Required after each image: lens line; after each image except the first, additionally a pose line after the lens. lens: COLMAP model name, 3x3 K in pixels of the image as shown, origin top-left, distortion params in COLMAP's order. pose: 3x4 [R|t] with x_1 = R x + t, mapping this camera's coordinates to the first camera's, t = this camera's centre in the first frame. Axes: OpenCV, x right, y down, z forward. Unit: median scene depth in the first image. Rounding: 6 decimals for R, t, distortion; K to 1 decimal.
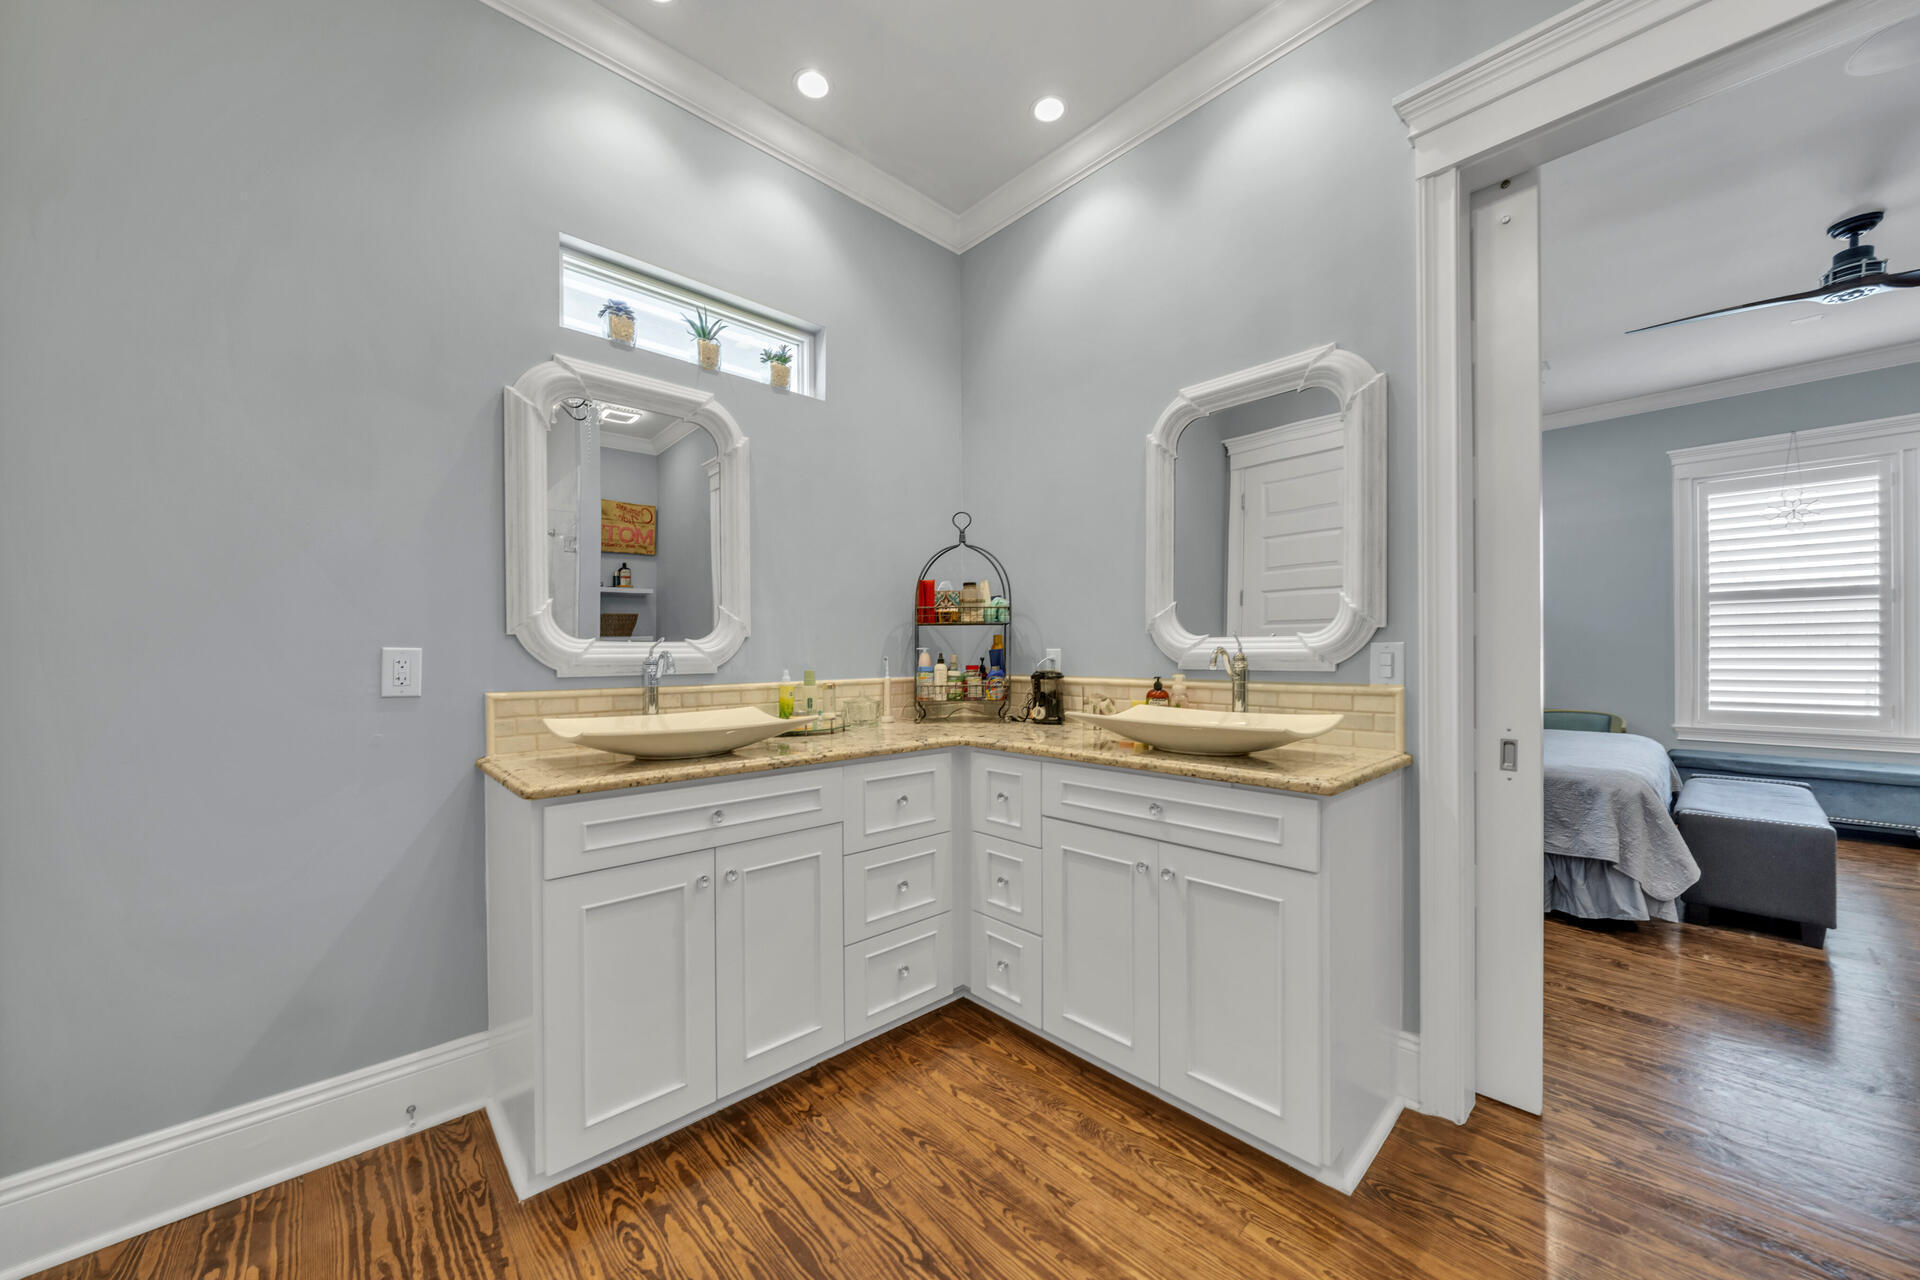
lens RADIAL K [[690.1, 0, 929.3], [0, 690.1, 651.3], [0, 0, 1]] dist [-0.007229, -0.000005]
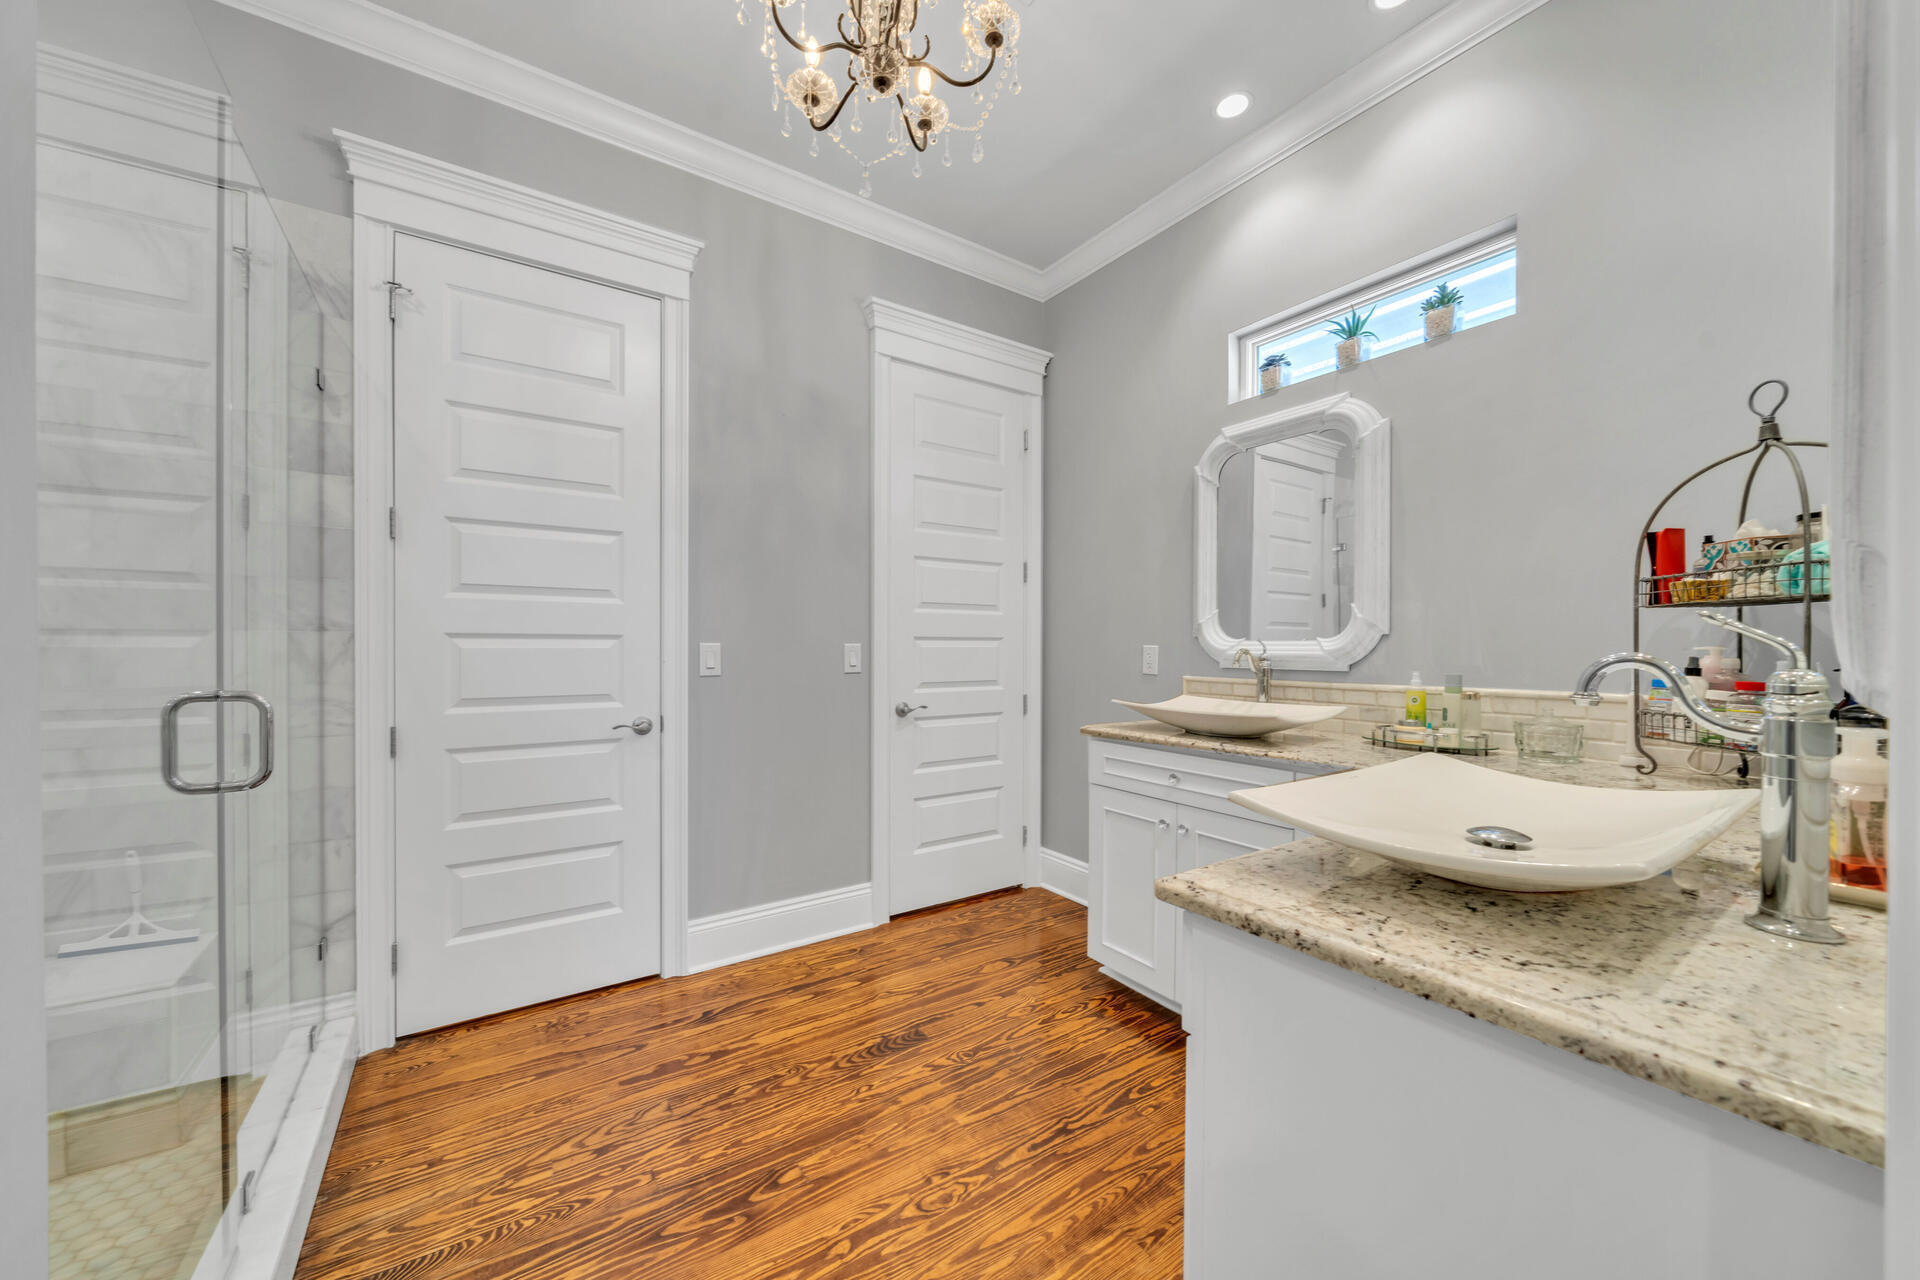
lens RADIAL K [[684.3, 0, 937.1], [0, 684.3, 639.1], [0, 0, 1]] dist [-0.008350, -0.000033]
pose [[-0.141823, -0.000734, -0.989892, 1.088084], [0.005238, 0.999985, -0.001492, -0.023904], [0.989878, -0.005397, -0.141817, 0.800084]]
